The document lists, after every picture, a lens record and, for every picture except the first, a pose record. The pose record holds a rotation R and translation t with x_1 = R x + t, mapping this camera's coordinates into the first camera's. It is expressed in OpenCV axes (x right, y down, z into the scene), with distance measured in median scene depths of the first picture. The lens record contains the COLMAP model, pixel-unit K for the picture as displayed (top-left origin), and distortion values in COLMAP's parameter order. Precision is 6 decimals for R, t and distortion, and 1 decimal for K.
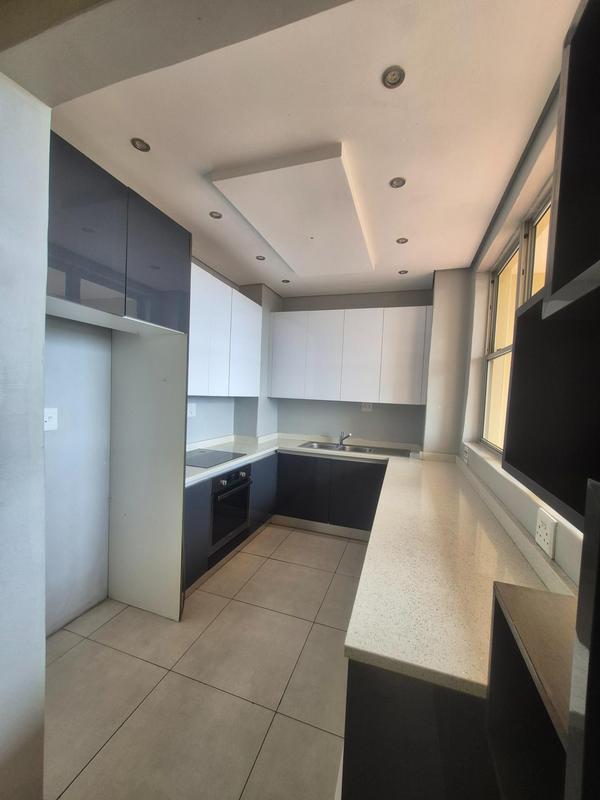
lens RADIAL K [[316.5, 0, 306.1], [0, 316.5, 406.8], [0, 0, 1]] dist [0.009325, 0.000098]
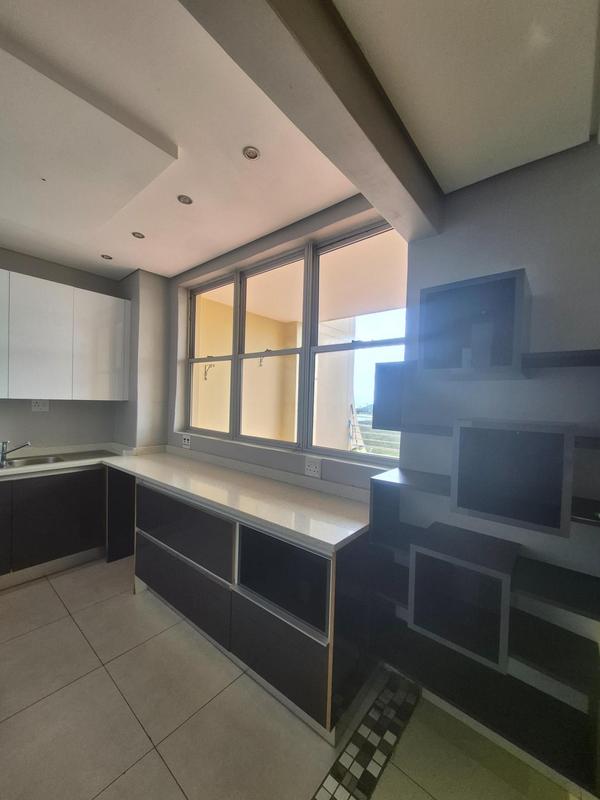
lens RADIAL K [[316.5, 0, 306.1], [0, 316.5, 406.8], [0, 0, 1]] dist [0.009325, 0.000098]
pose [[0.359894, -0.049007, 0.931705, -0.369095], [0.025587, 0.998762, 0.042651, -0.015585], [-0.932642, 0.008490, 0.360703, 0.132241]]
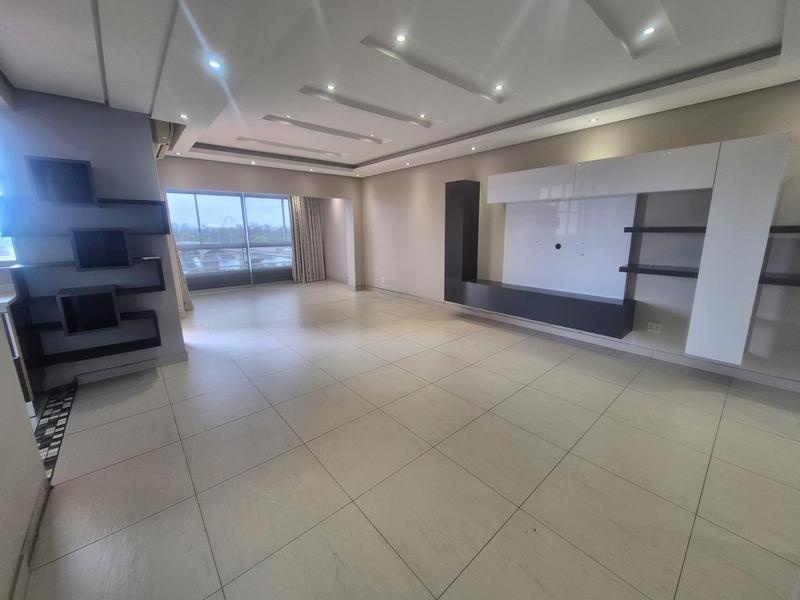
lens RADIAL K [[316.5, 0, 402.9], [0, 316.5, 287.0], [0, 0, 1]] dist [0.009325, 0.000098]
pose [[-0.860952, -0.136830, 0.489938, -1.154847], [-0.005496, 0.965590, 0.260011, -0.049037], [-0.508656, 0.221164, -0.832079, 0.406728]]
